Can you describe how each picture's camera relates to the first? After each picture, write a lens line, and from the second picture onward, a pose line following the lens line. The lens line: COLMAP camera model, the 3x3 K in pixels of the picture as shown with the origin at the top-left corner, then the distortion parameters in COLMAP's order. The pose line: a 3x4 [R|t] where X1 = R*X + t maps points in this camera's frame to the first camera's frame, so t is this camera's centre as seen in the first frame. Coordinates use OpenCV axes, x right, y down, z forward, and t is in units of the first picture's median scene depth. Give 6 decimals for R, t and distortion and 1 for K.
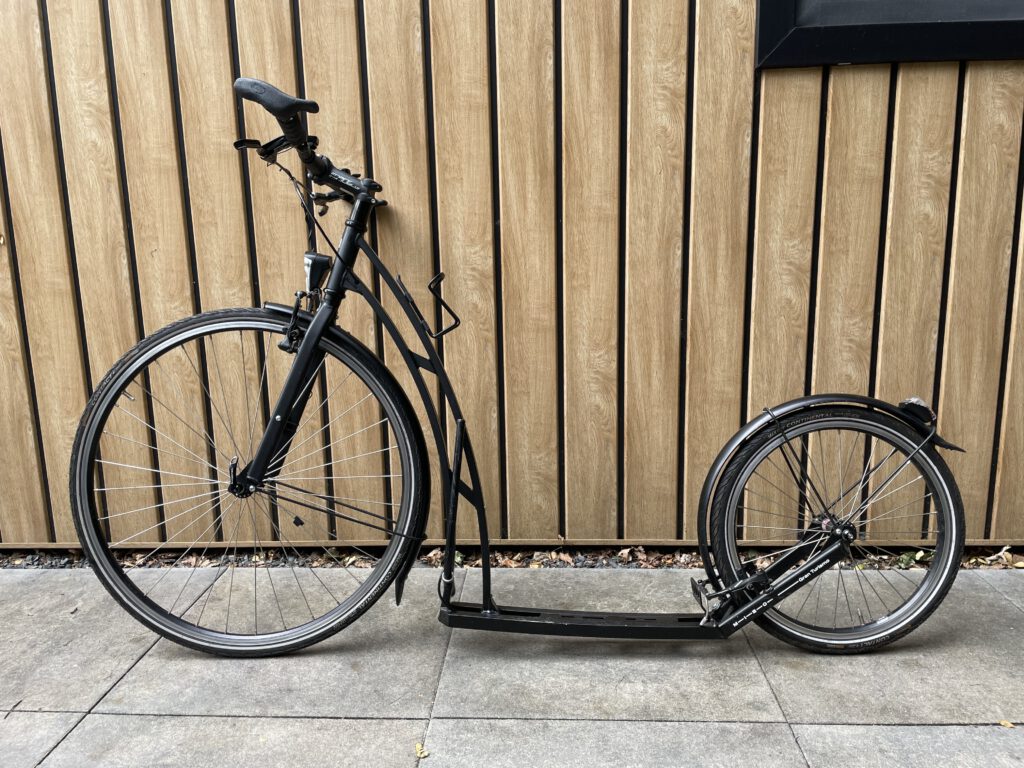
lens RADIAL K [[778.0, 0, 509.3], [0, 778.0, 385.5], [0, 0, 1]] dist [0.093629, -0.125350]
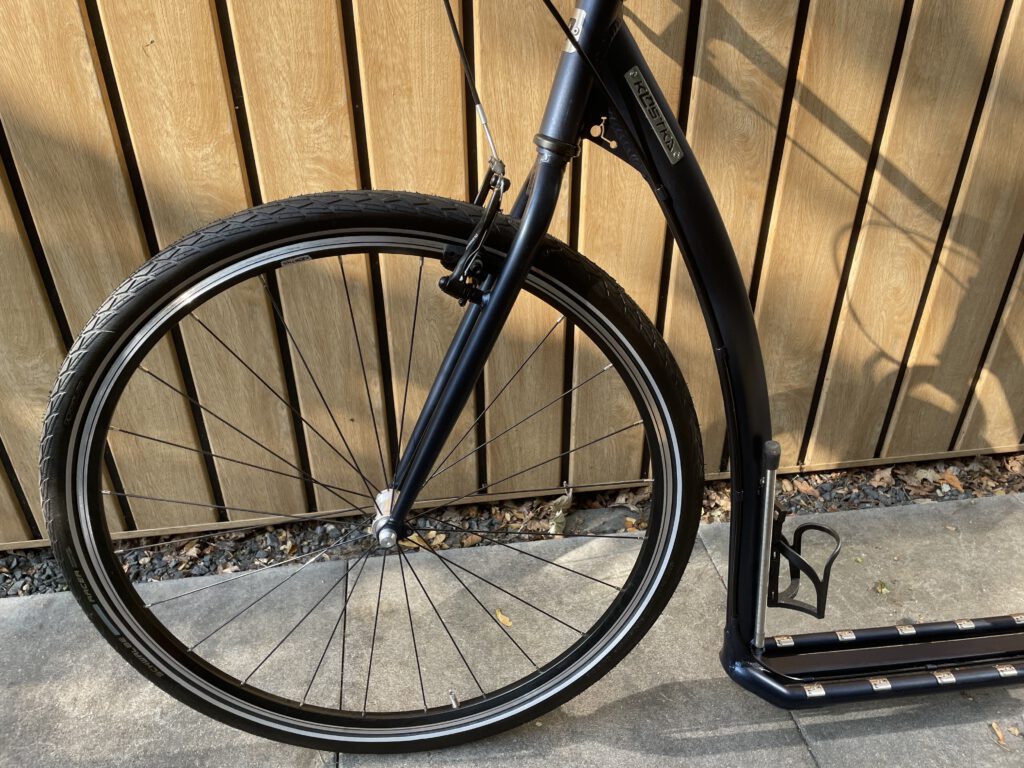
lens RADIAL K [[778.0, 0, 506.3], [0, 778.0, 386.4], [0, 0, 1]] dist [0.093629, -0.125350]
pose [[0.981051, -0.087672, 0.172776, -0.340835], [0.022121, 0.936616, 0.349659, -0.140437], [-0.192480, -0.339212, 0.920808, 0.431797]]
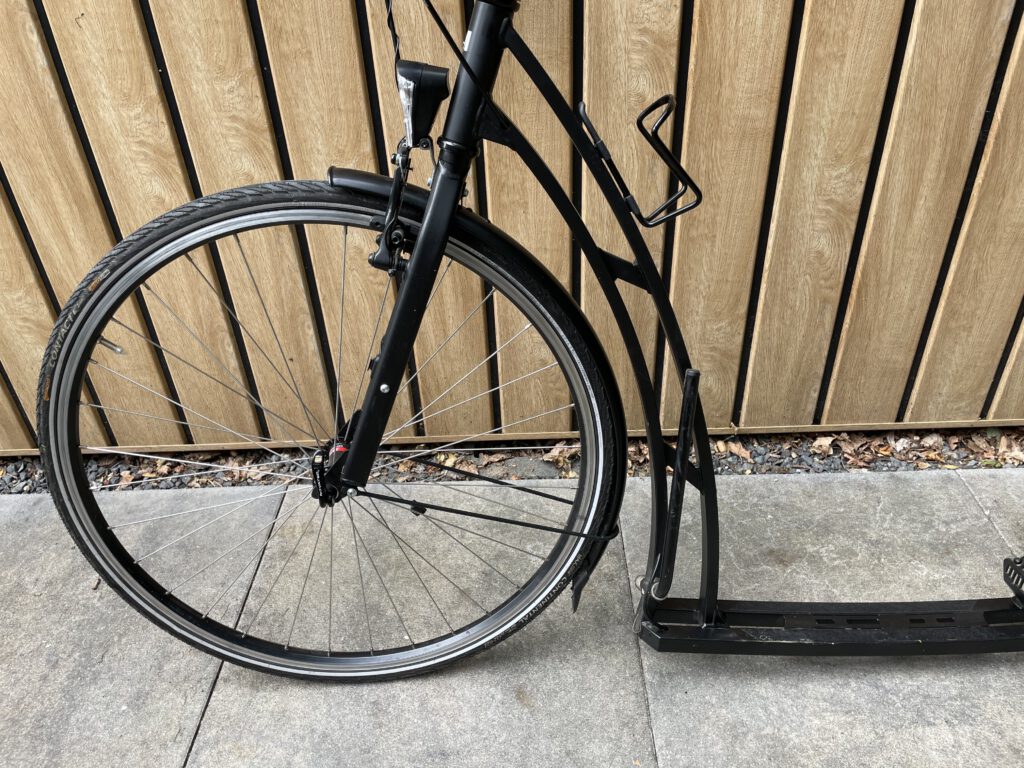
lens RADIAL K [[778.0, 0, 500.6], [0, 778.0, 391.4], [0, 0, 1]] dist [0.093629, -0.125350]
pose [[0.998975, -0.043433, 0.012713, -0.169712], [0.034756, 0.916235, 0.399132, -0.142413], [-0.028984, -0.398281, 0.916805, 0.369050]]
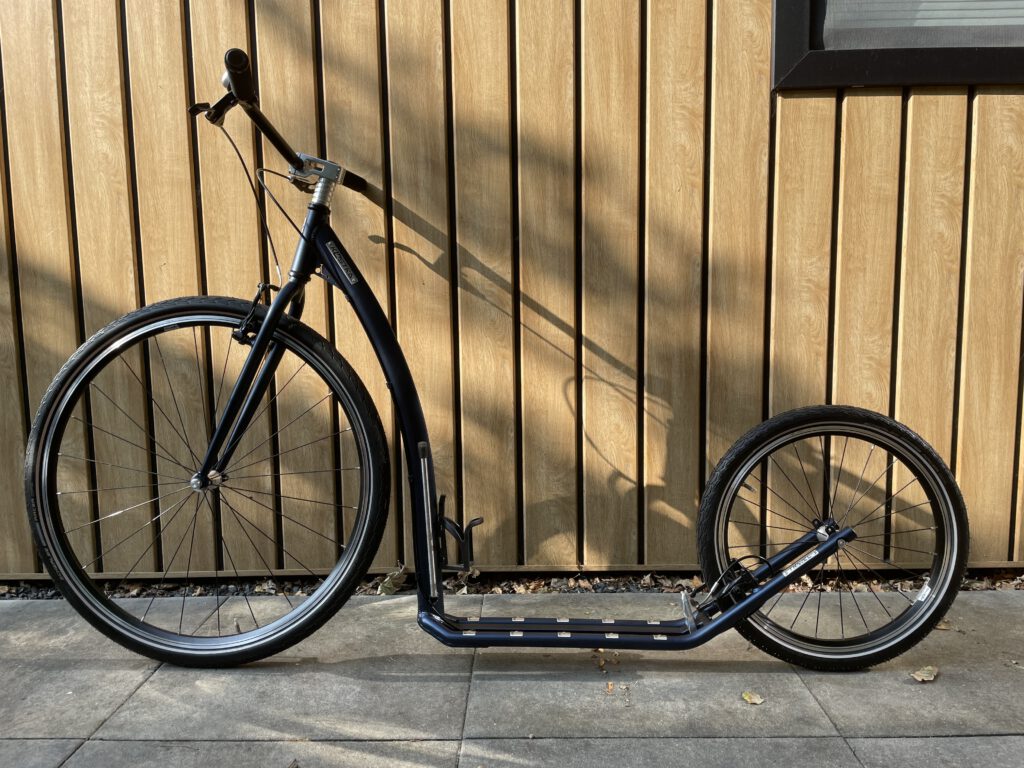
lens RADIAL K [[778.0, 0, 517.0], [0, 778.0, 387.3], [0, 0, 1]] dist [0.093629, -0.125350]
pose [[0.999224, 0.002953, 0.039281, -0.052468], [0.000198, 0.996798, -0.079963, 0.058966], [-0.039391, 0.079909, 0.996024, 0.026097]]
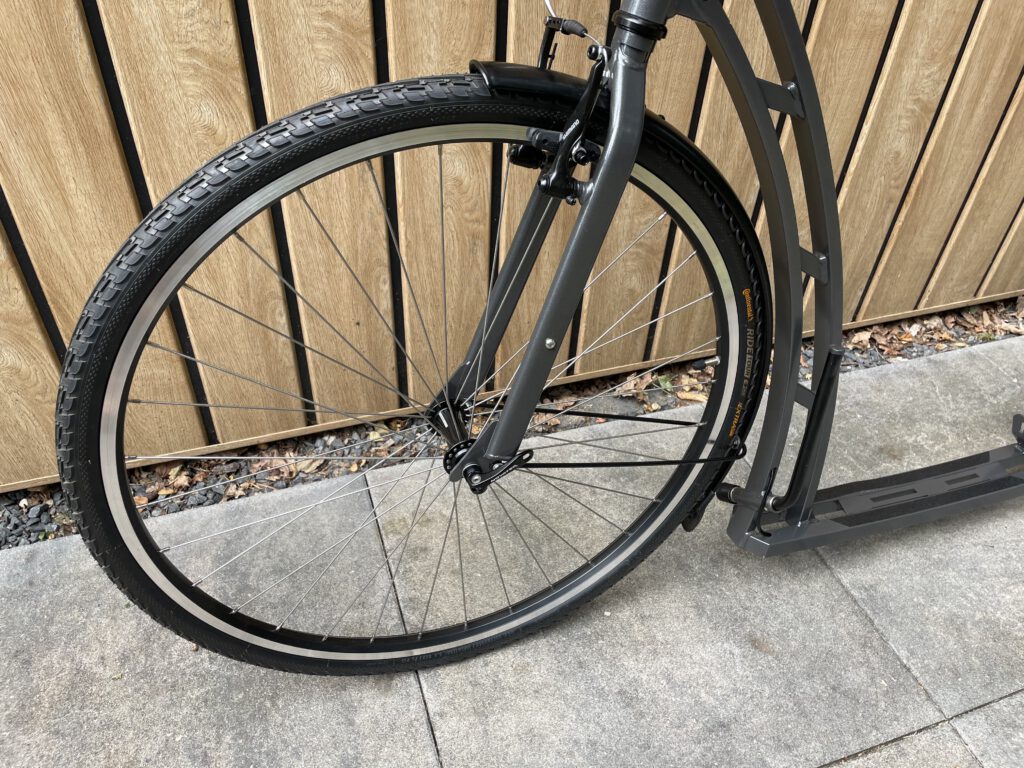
lens RADIAL K [[778.0, 0, 510.6], [0, 778.0, 386.4], [0, 0, 1]] dist [0.093629, -0.125350]
pose [[0.923962, -0.195150, 0.328955, -0.458260], [0.006280, 0.867671, 0.497098, -0.140212], [-0.382434, -0.457234, 0.802921, 0.510723]]
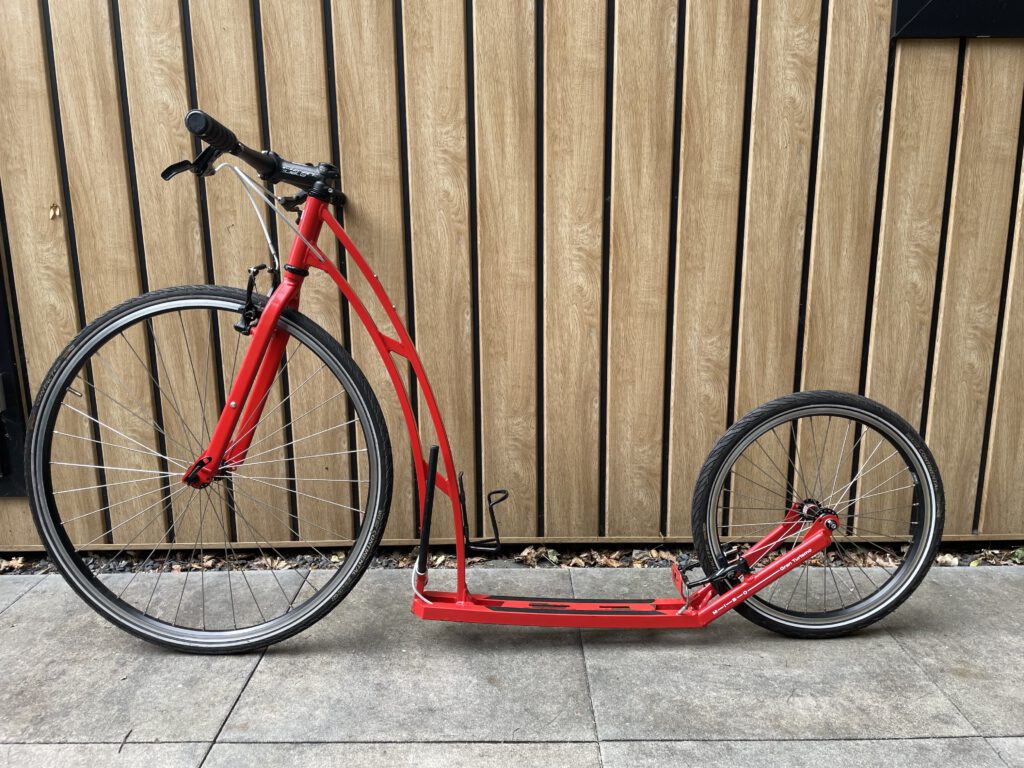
lens RADIAL K [[778.0, 0, 508.0], [0, 778.0, 383.1], [0, 0, 1]] dist [0.093629, -0.125350]
pose [[0.998595, 0.001187, 0.052976, -0.181589], [-0.002238, 0.999802, 0.019793, -0.007575], [-0.052942, -0.019884, 0.998400, 0.071332]]
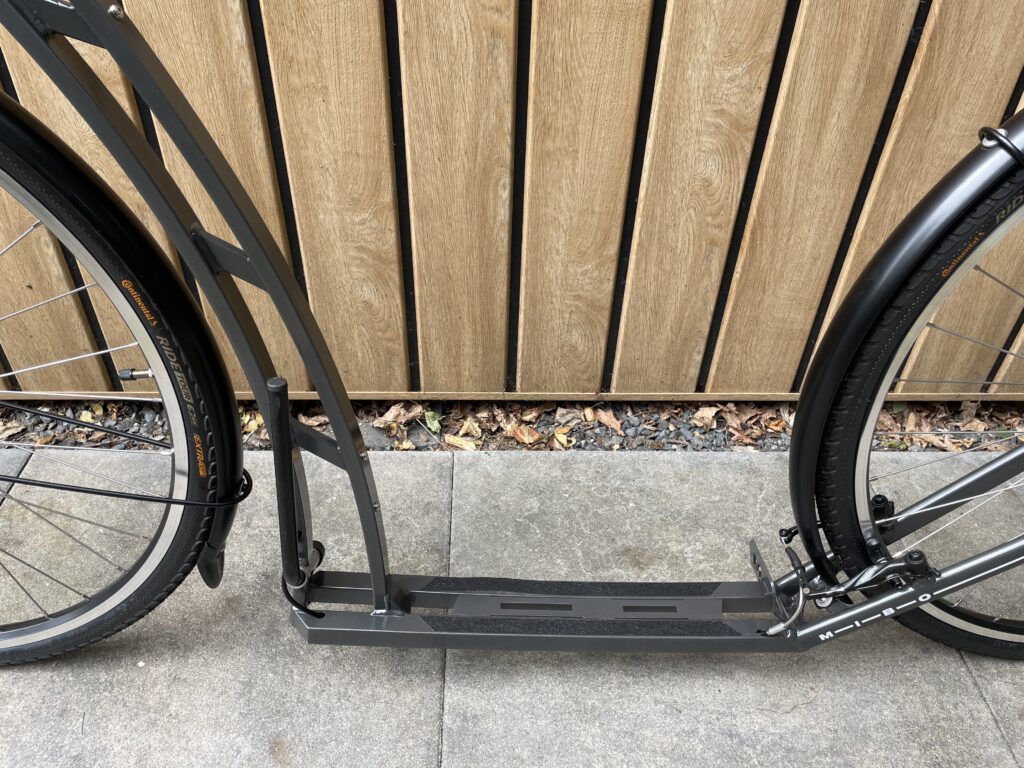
lens RADIAL K [[778.0, 0, 504.9], [0, 778.0, 390.3], [0, 0, 1]] dist [0.093629, -0.125350]
pose [[0.995781, -0.012906, 0.090851, -0.069763], [-0.031558, 0.881502, 0.471124, -0.093809], [-0.086166, -0.472004, 0.877376, 0.504401]]
